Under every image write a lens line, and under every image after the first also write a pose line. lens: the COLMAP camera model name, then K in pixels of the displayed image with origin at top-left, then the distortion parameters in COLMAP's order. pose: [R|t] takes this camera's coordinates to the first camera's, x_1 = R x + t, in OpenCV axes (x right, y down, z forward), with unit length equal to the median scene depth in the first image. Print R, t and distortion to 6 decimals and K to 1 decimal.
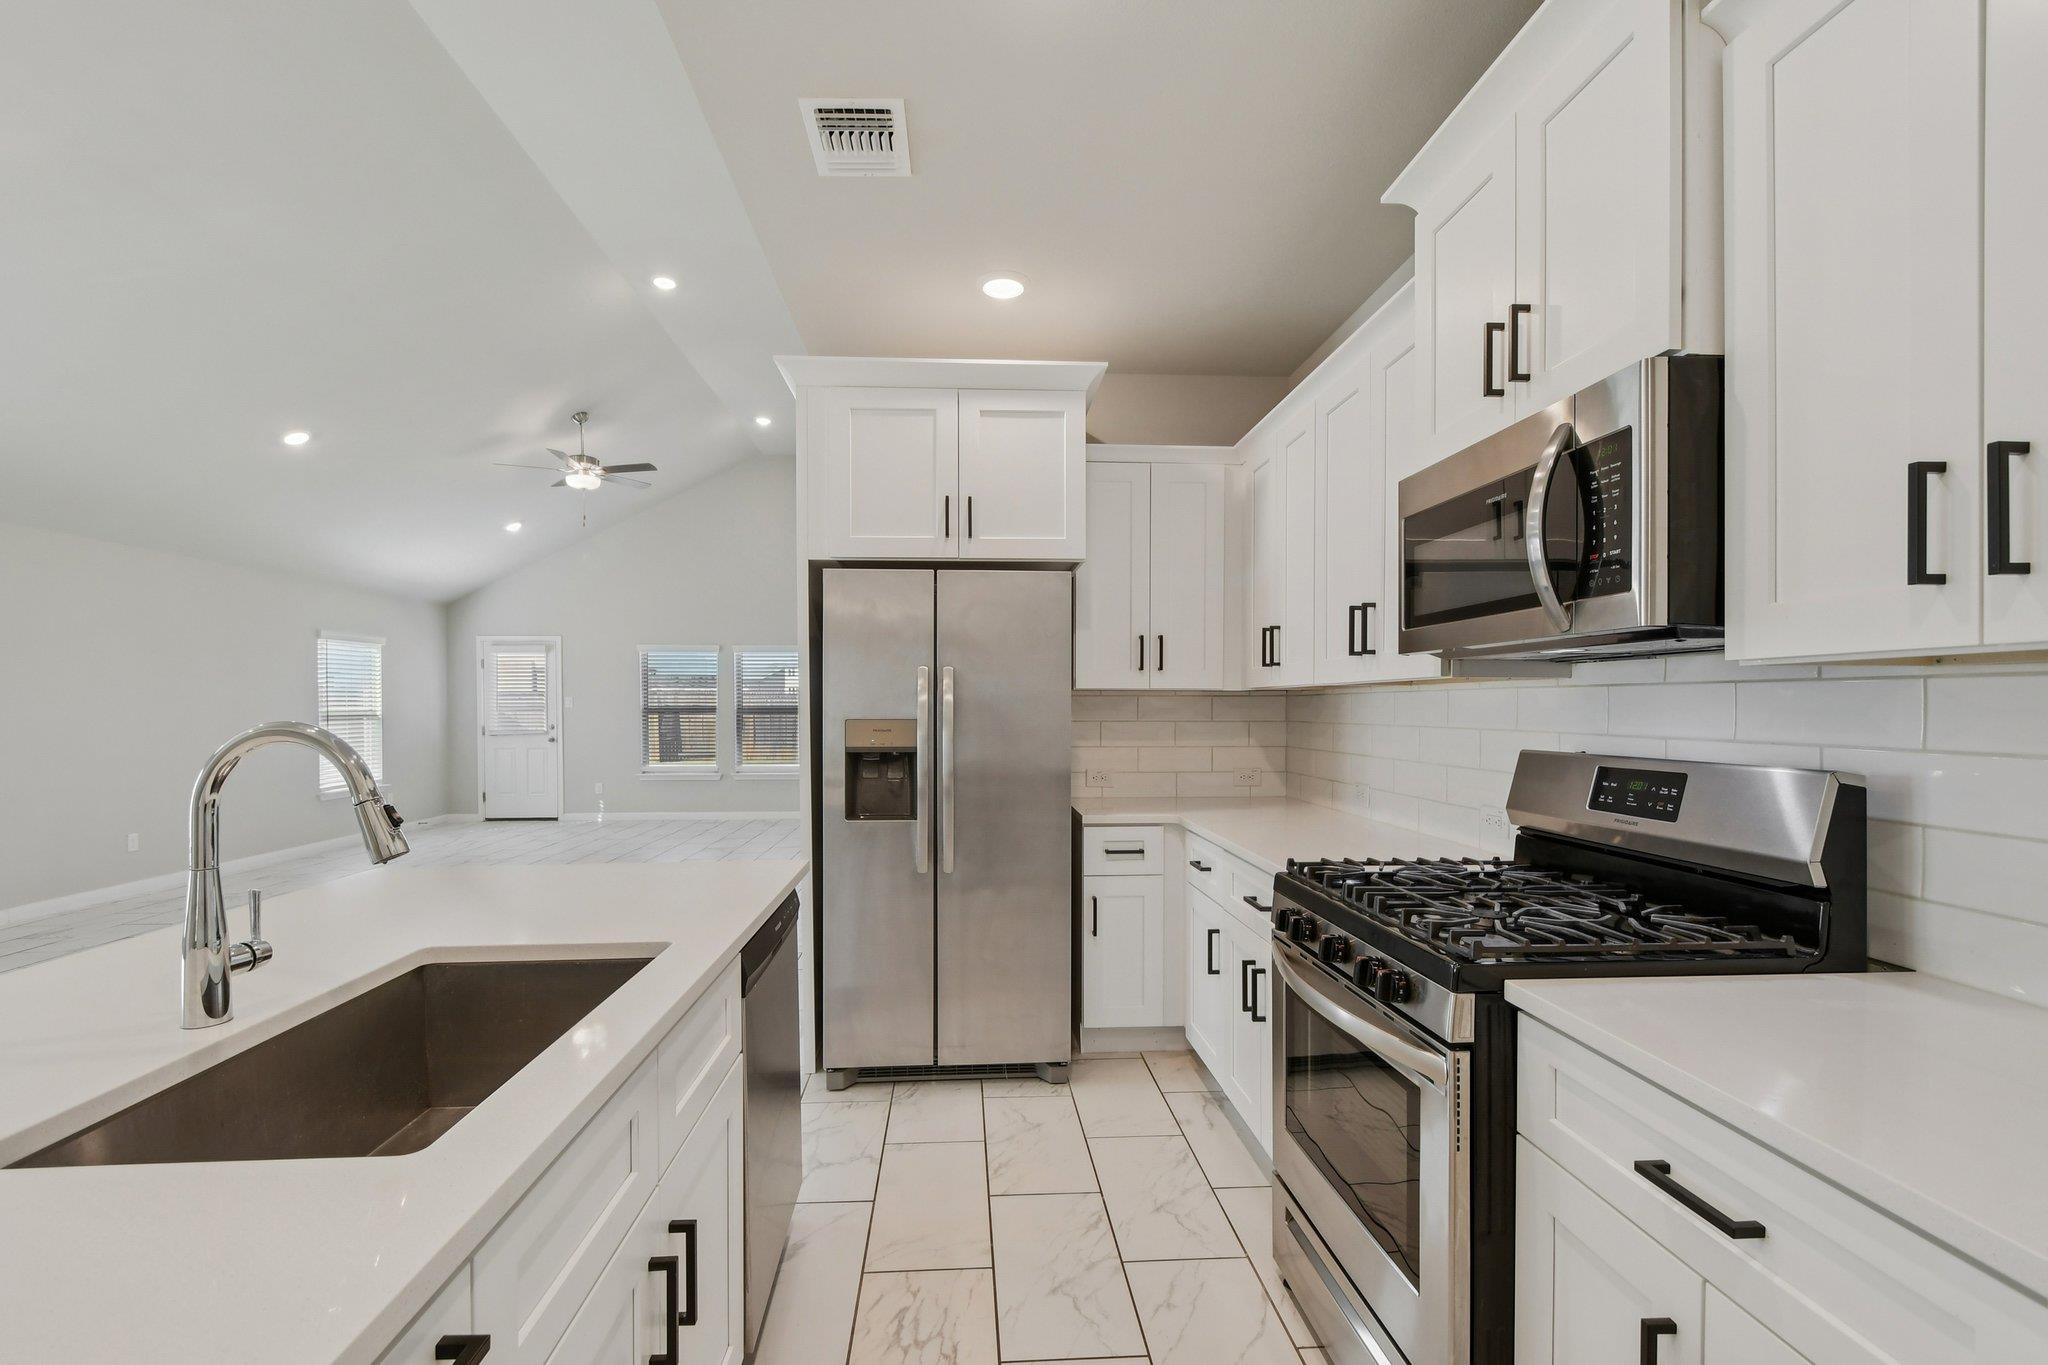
lens RADIAL K [[905.0, 0, 1002.2], [0, 905.0, 711.0], [0, 0, 1]] dist [0.002886, -0.000031]
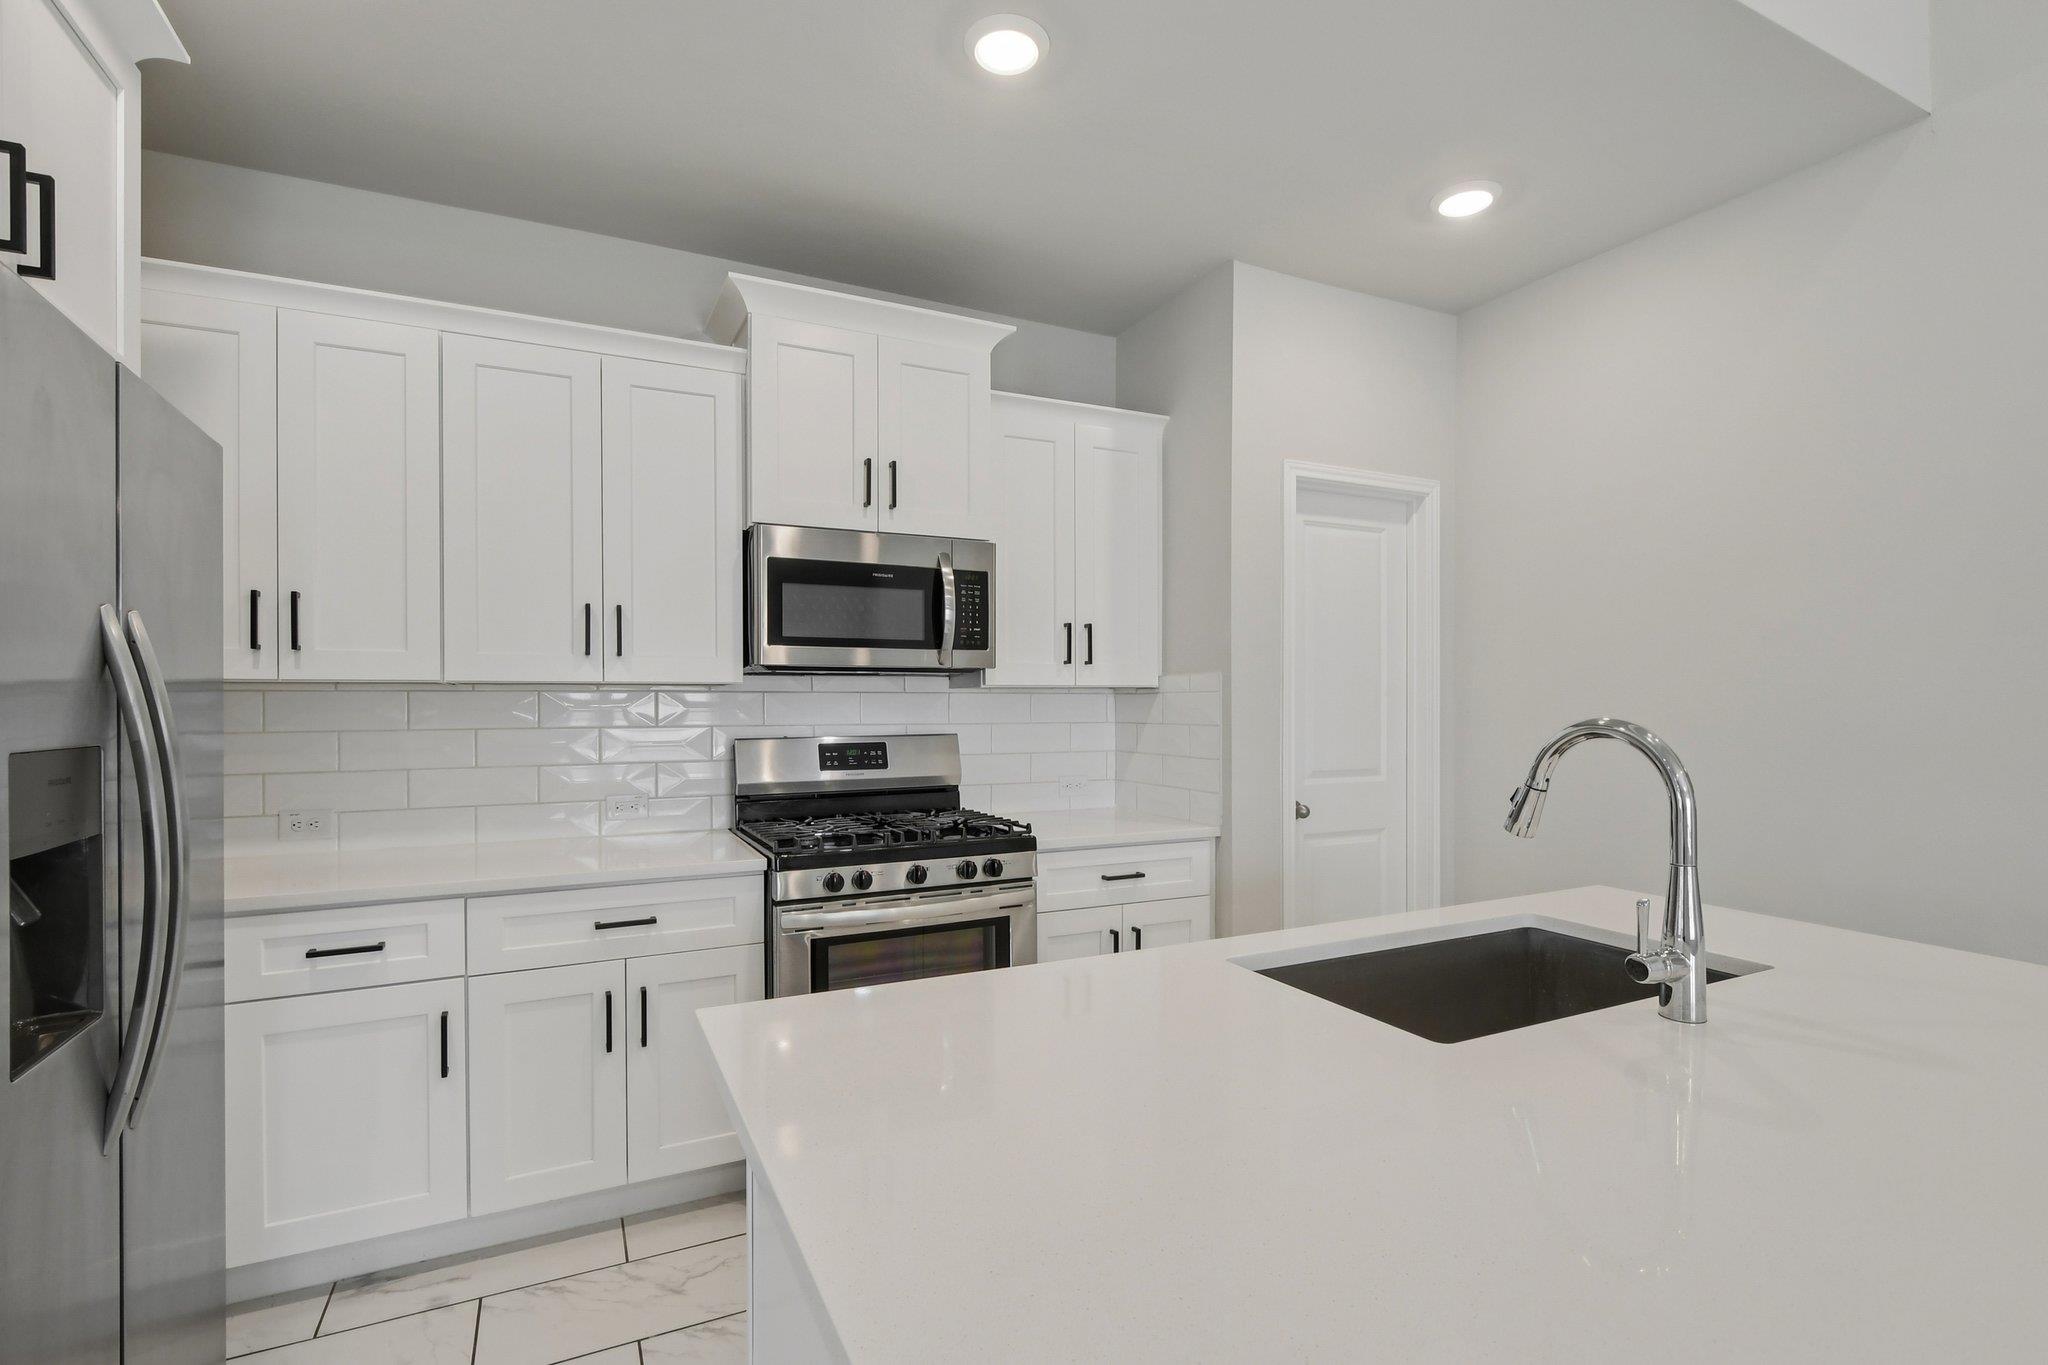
lens RADIAL K [[966.4, 0, 1021.1], [0, 966.4, 696.6], [0, 0, 1]] dist [-0.000721, -0.014732]
pose [[-0.402281, 0.005478, 0.915500, -0.480019], [0.008874, 0.999958, -0.002084, -0.006902], [-0.915473, 0.007286, -0.402313, 0.636186]]
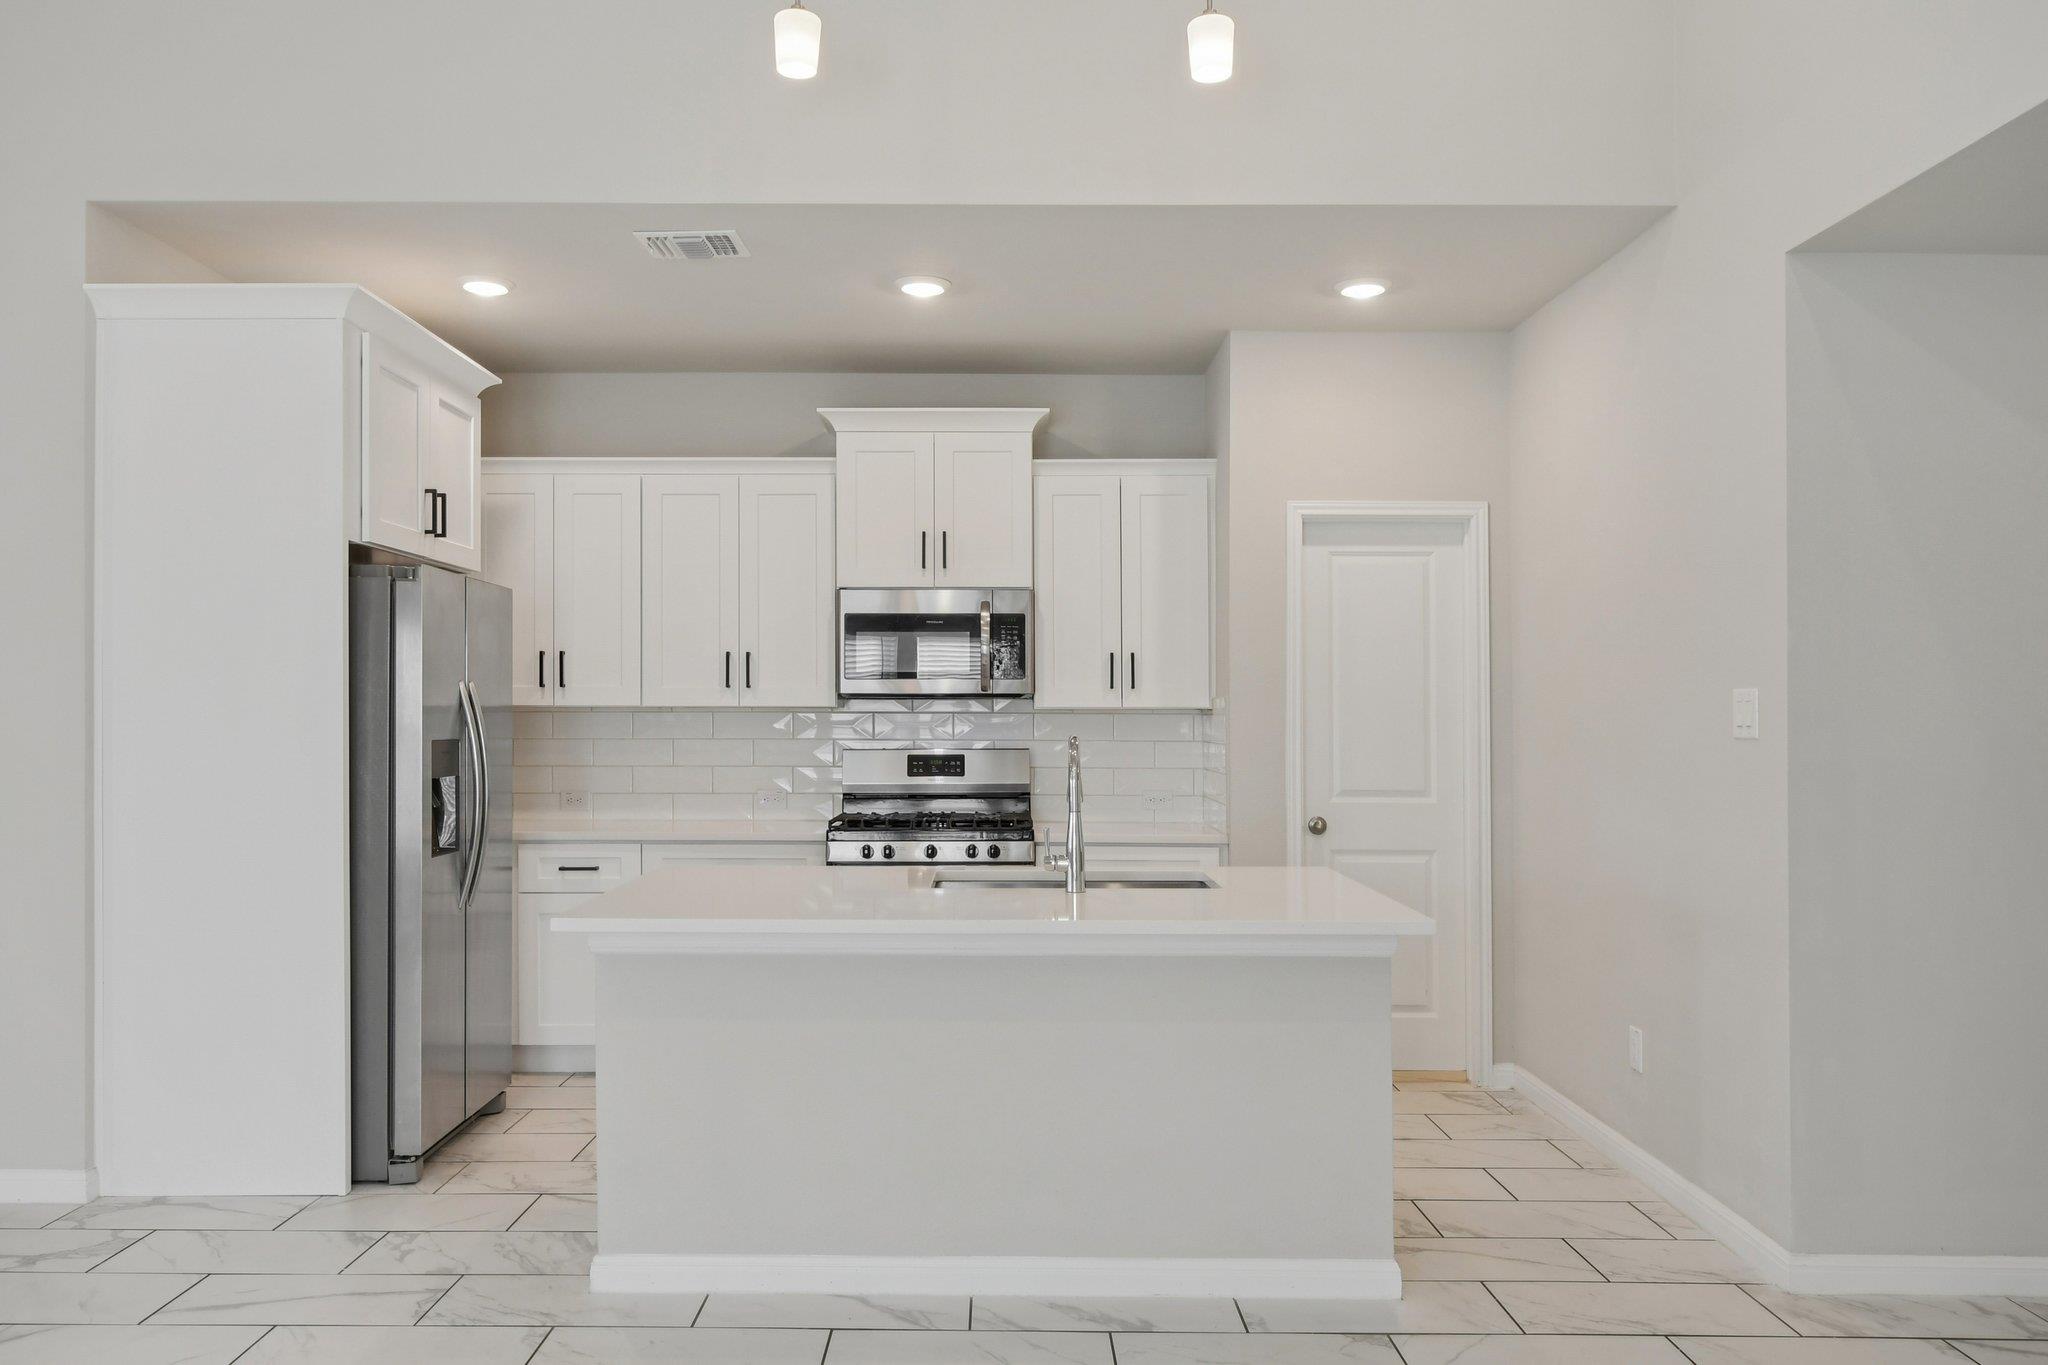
lens RADIAL K [[1486.6, 0, 984.9], [0, 1486.6, 715.8], [0, 0, 1]] dist [-0.002244, -0.001260]
pose [[0.057309, 0.002769, 0.998353, -1.202174], [0.004523, 0.999985, -0.003033, -0.006170], [-0.998346, 0.004690, 0.057296, 0.305009]]
